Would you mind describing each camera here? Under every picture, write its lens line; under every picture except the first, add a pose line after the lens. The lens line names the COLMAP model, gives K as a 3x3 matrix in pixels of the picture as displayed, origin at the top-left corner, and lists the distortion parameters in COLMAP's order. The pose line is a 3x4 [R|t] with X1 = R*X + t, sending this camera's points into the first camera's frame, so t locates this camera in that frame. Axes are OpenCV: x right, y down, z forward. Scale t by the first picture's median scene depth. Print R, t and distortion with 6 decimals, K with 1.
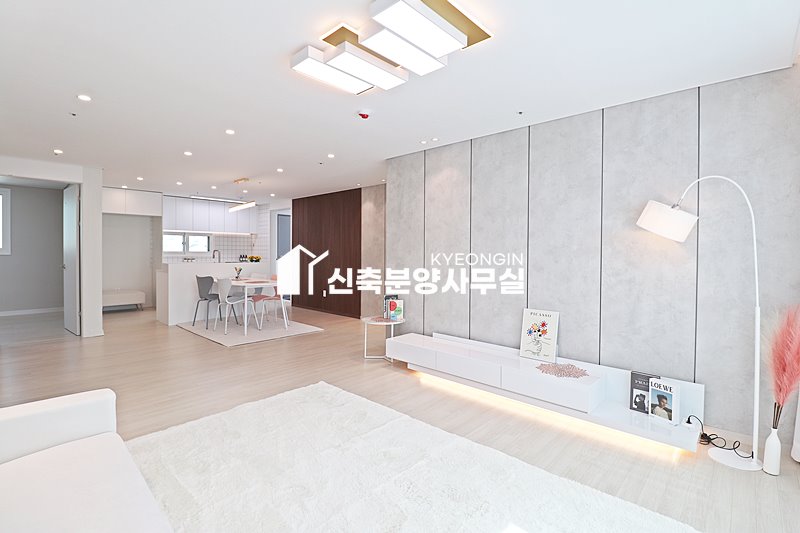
lens RADIAL K [[374.3, 0, 396.6], [0, 374.3, 260.3], [0, 0, 1]] dist [0.004544, -0.013795]
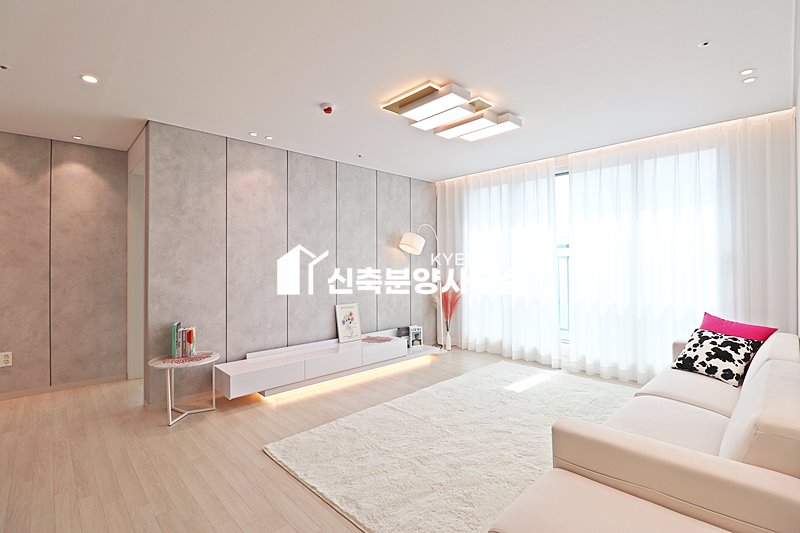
lens RADIAL K [[374.3, 0, 396.6], [0, 374.3, 260.3], [0, 0, 1]] dist [0.004544, -0.013795]
pose [[0.053245, -0.001034, 0.998581, -0.481831], [0.026136, 0.999658, -0.000359, -0.008376], [-0.998239, 0.026118, 0.053254, 0.388399]]
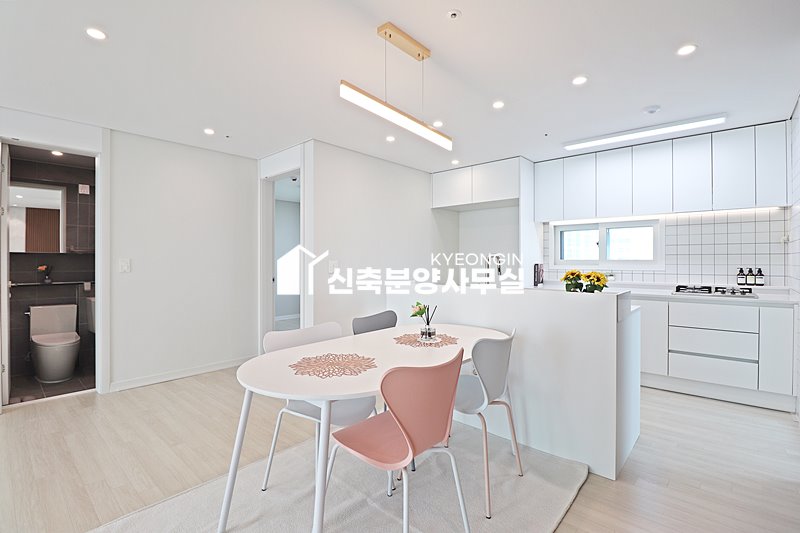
lens RADIAL K [[374.3, 0, 396.6], [0, 374.3, 260.3], [0, 0, 1]] dist [0.004544, -0.013795]
pose [[0.026252, -0.012946, -0.999572, -0.074052], [-0.022641, 0.999652, -0.013541, -0.013459], [0.999399, 0.022987, 0.025950, 0.955552]]
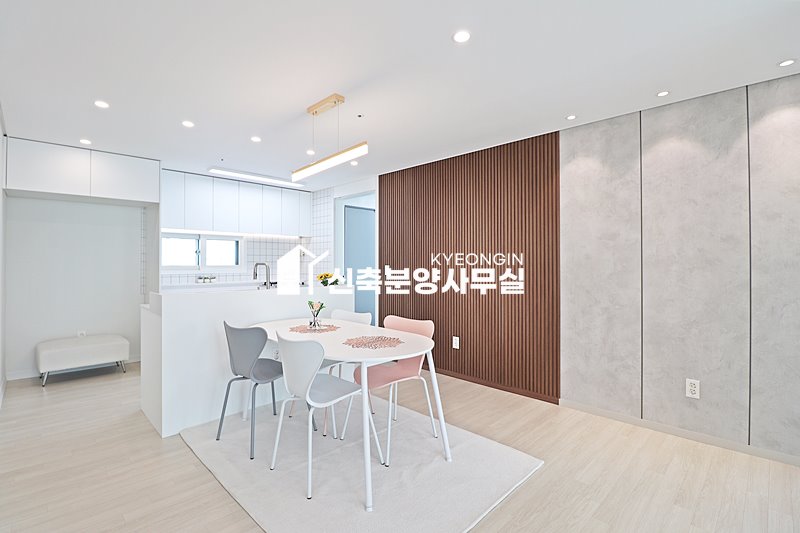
lens RADIAL K [[374.3, 0, 396.6], [0, 374.3, 260.3], [0, 0, 1]] dist [0.004544, -0.013795]
pose [[0.999502, -0.010269, -0.029839, -0.306638], [0.009440, 0.999569, -0.027803, -0.016651], [0.030112, 0.027507, 0.999168, 0.542448]]
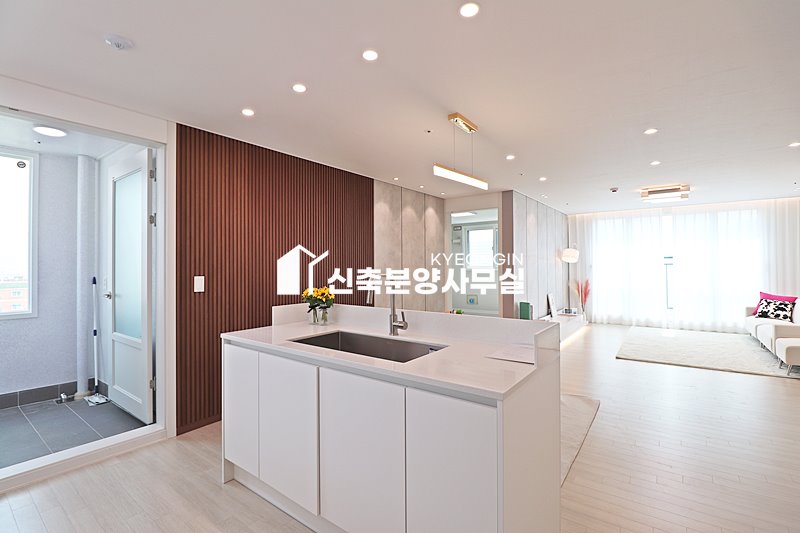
lens RADIAL K [[374.3, 0, 396.6], [0, 374.3, 260.3], [0, 0, 1]] dist [0.004544, -0.013795]
pose [[-0.123503, 0.003882, 0.992337, -0.844749], [0.027217, 0.999629, -0.000523, -0.041104], [-0.991971, 0.026944, -0.123563, 1.103893]]
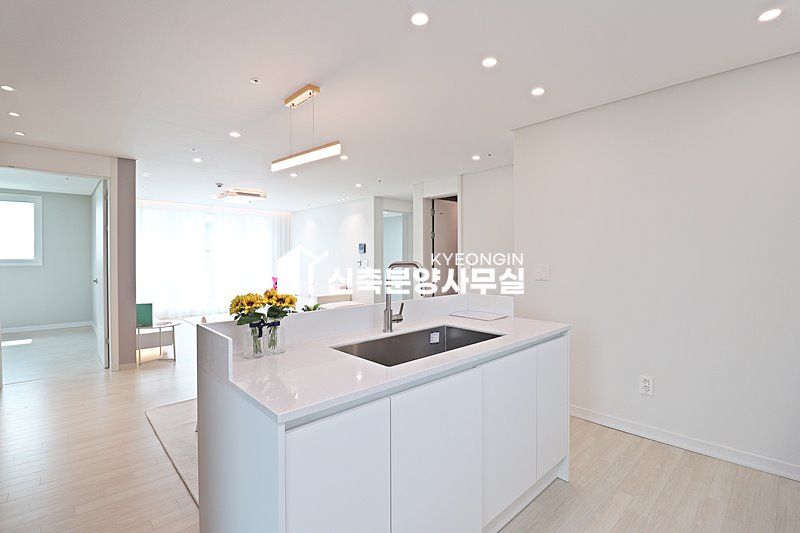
lens RADIAL K [[374.3, 0, 396.6], [0, 374.3, 260.3], [0, 0, 1]] dist [0.004544, -0.013795]
pose [[-0.998417, -0.004025, 0.056099, -0.515919], [-0.002153, 0.999440, 0.033385, -0.040929], [-0.056202, 0.033211, -0.997867, 1.375704]]
